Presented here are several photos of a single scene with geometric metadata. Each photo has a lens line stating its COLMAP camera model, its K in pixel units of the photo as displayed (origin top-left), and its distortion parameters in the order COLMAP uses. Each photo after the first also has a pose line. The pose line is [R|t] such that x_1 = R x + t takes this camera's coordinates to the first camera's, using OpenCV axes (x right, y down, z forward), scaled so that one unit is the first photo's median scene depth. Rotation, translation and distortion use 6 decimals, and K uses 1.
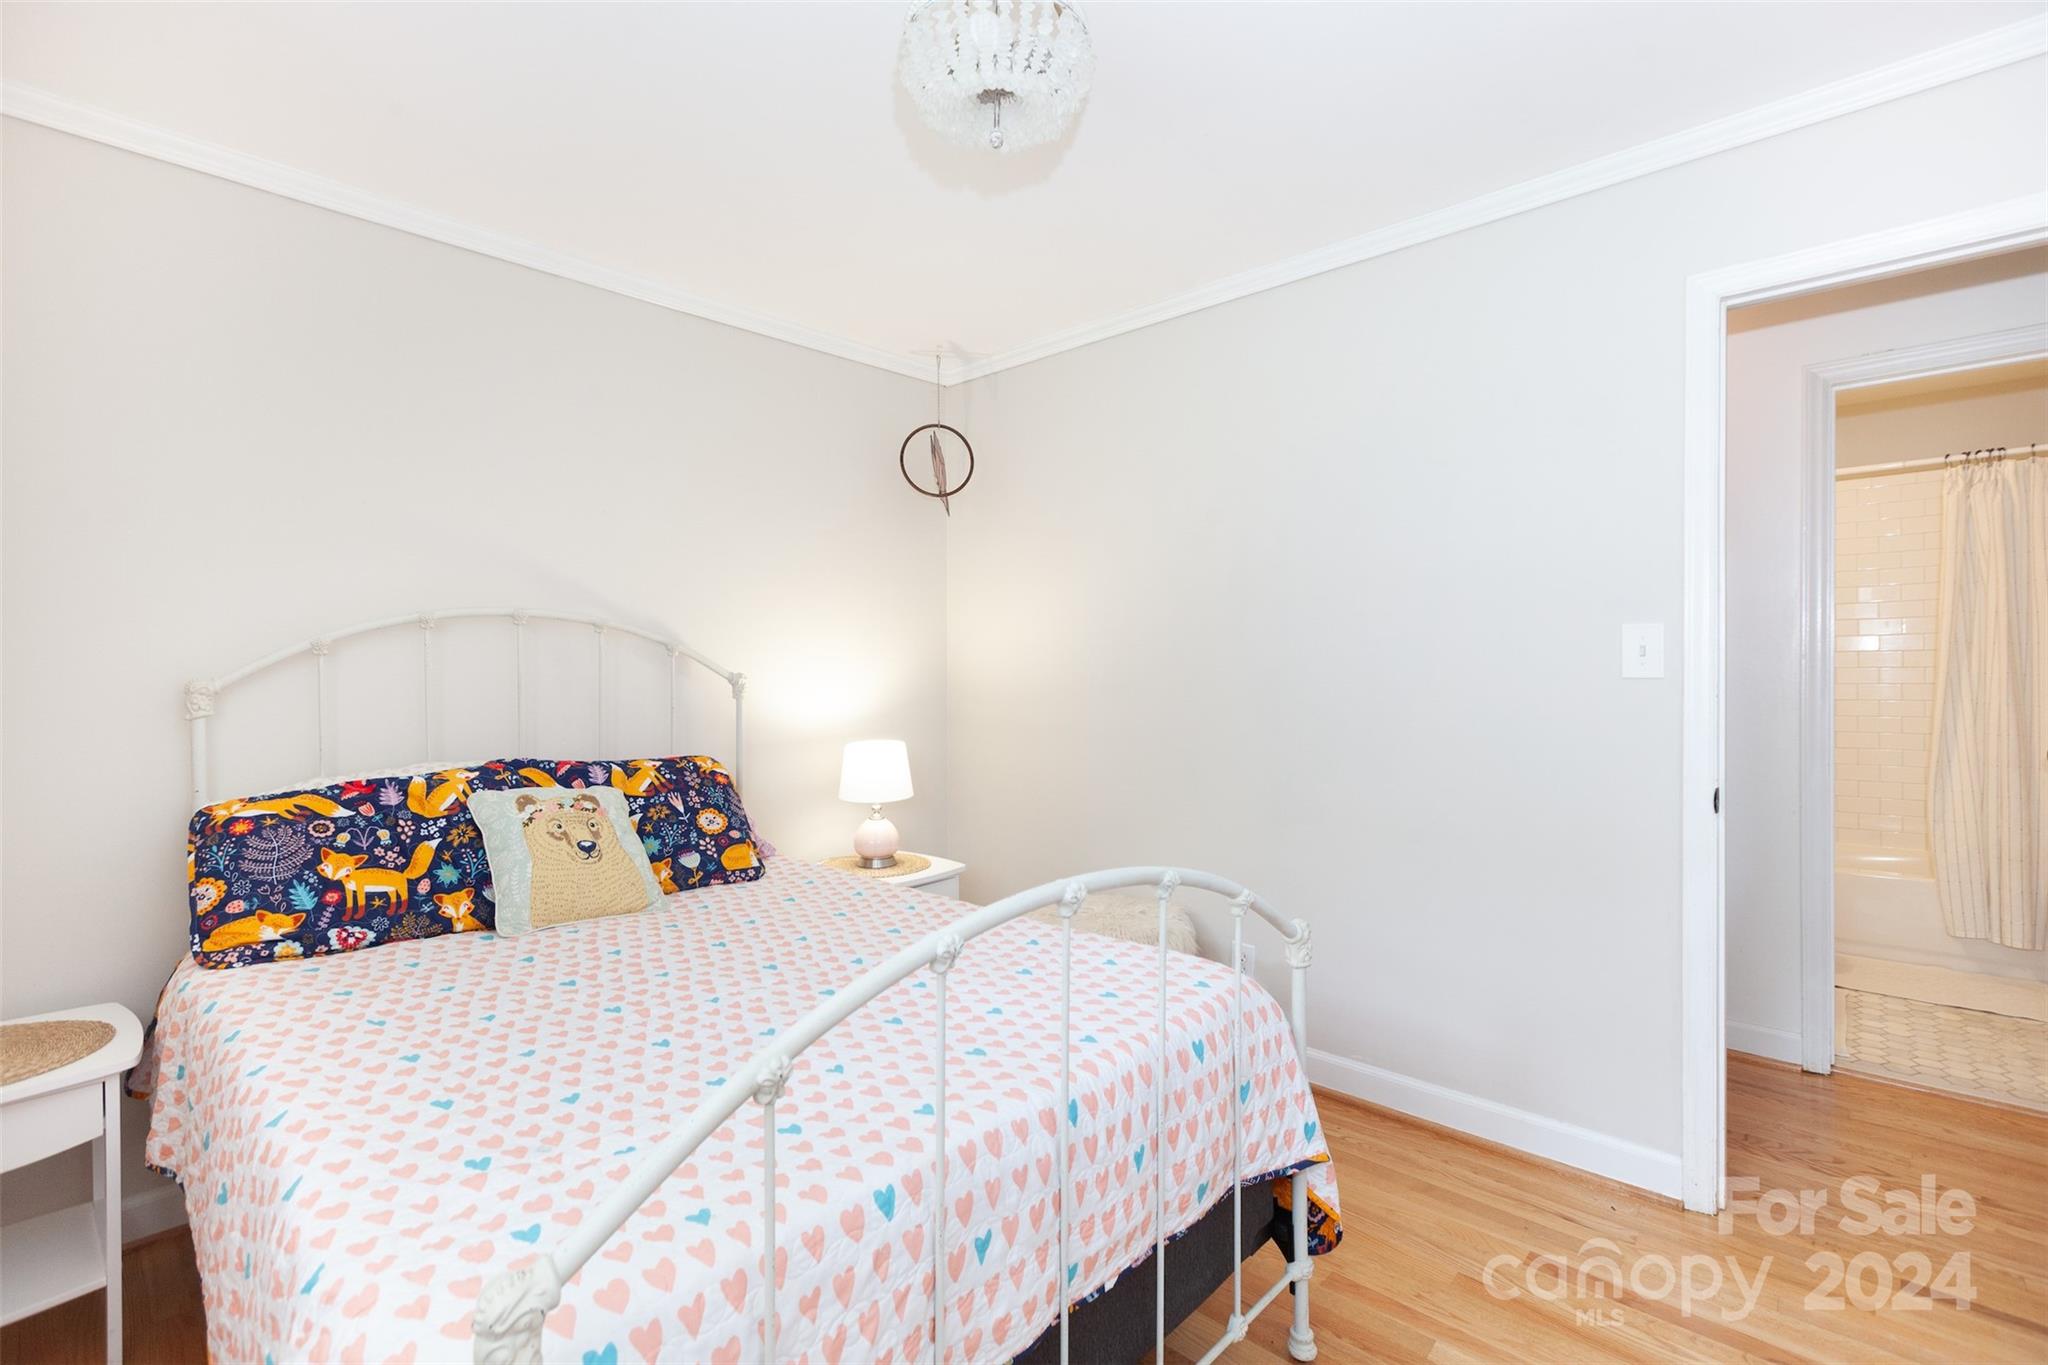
lens RADIAL K [[918.9, 0, 1017.3], [0, 918.9, 670.5], [0, 0, 1]] dist [0.005087, 0.000029]
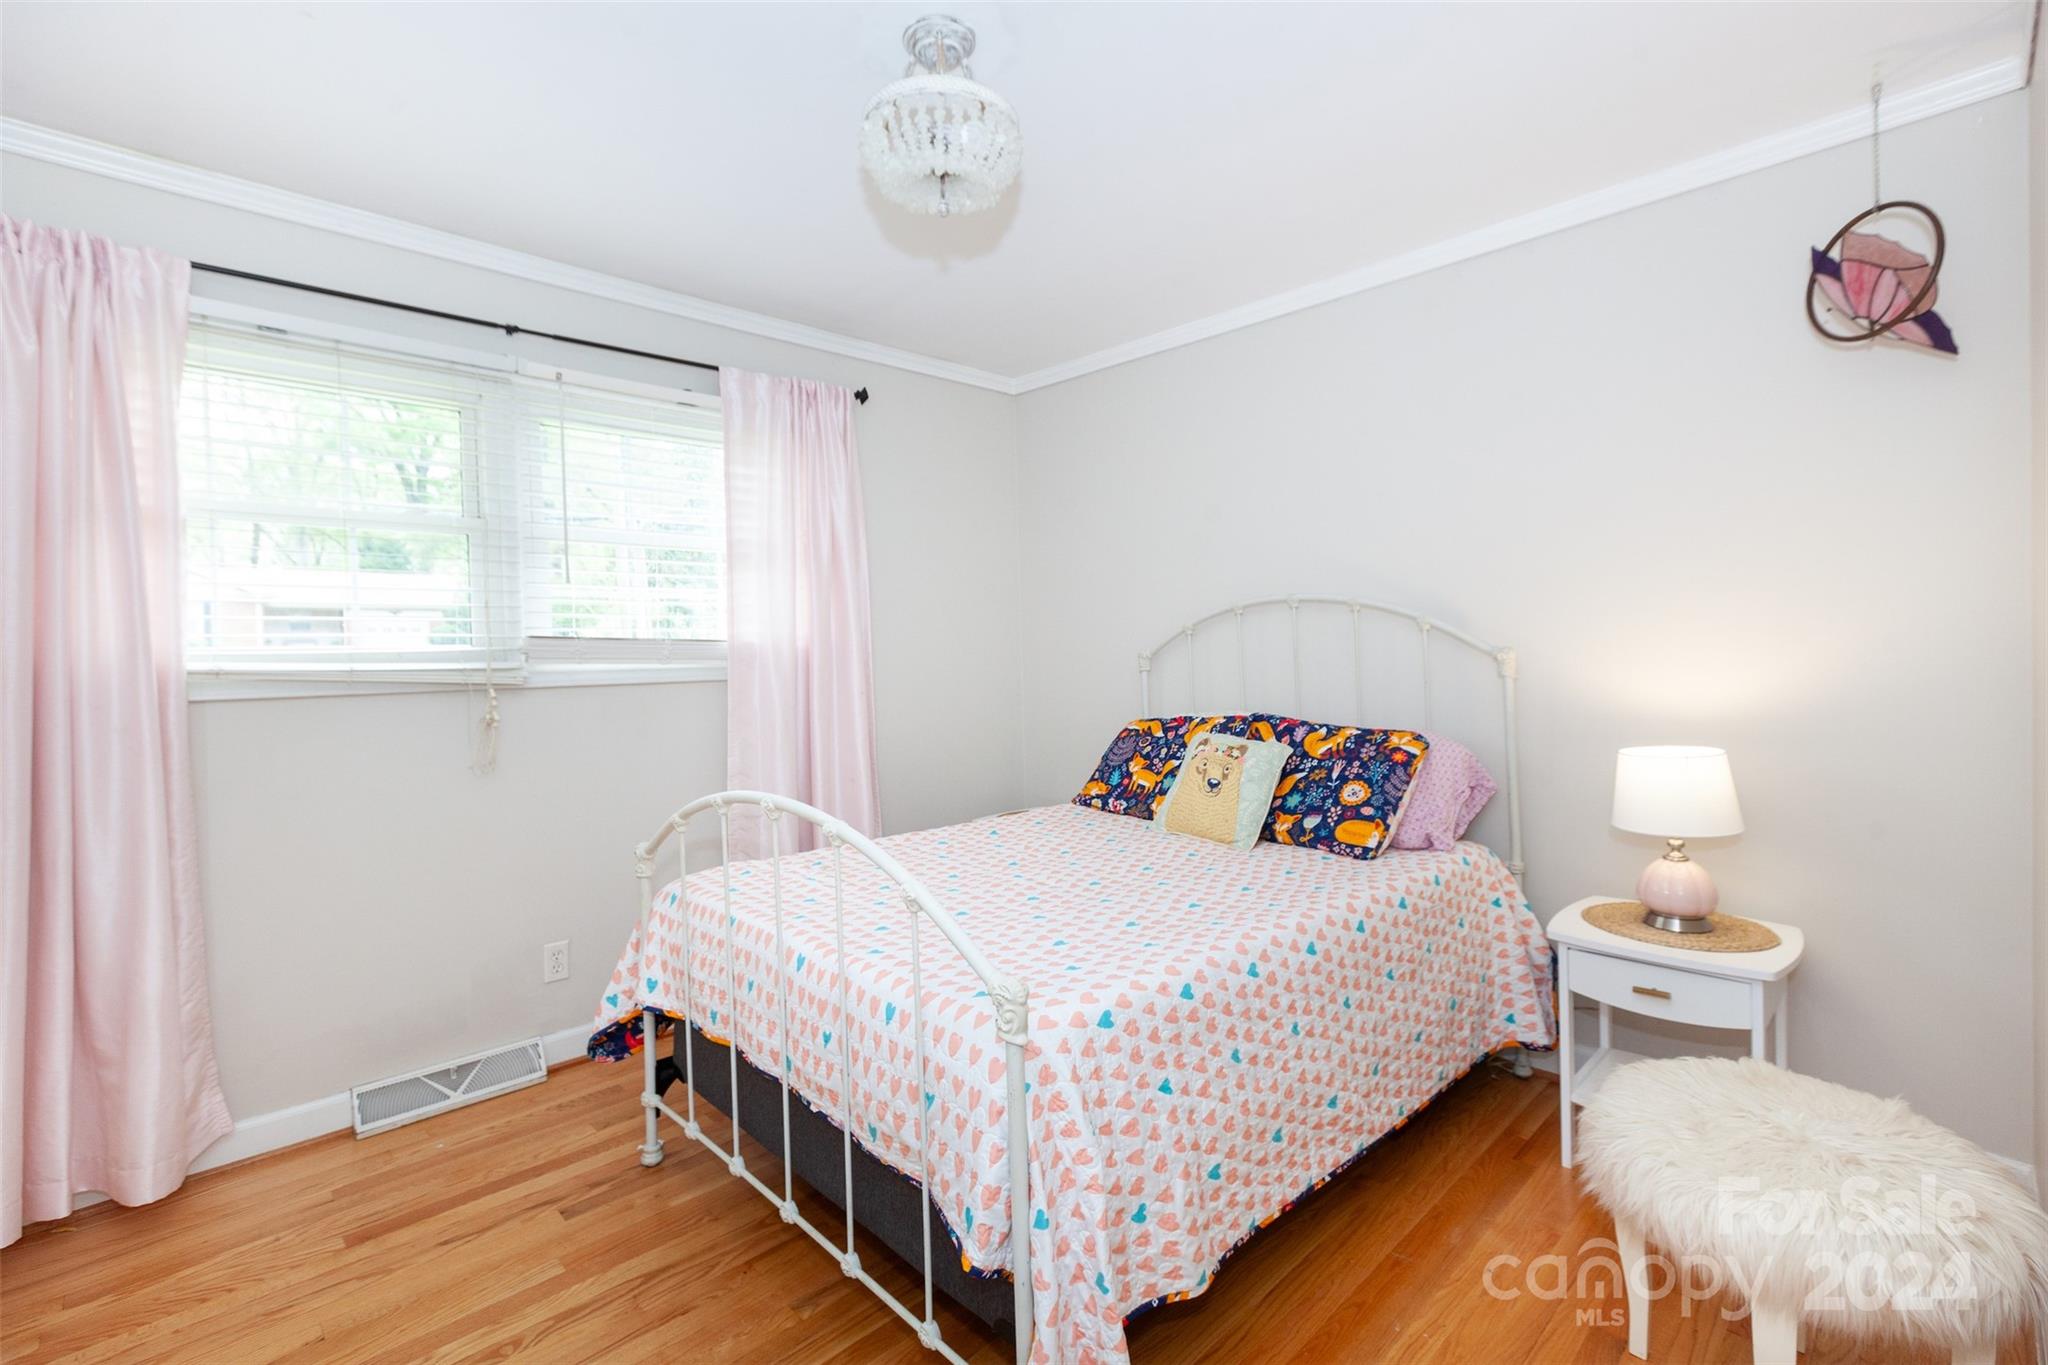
lens RADIAL K [[918.9, 0, 1018.6], [0, 918.9, 673.0], [0, 0, 1]] dist [0.005087, 0.000029]
pose [[-0.055306, 0.034352, -0.997878, 0.729724], [0.005731, 0.999402, 0.034087, -0.005974], [0.998453, -0.003833, -0.055470, 0.716239]]
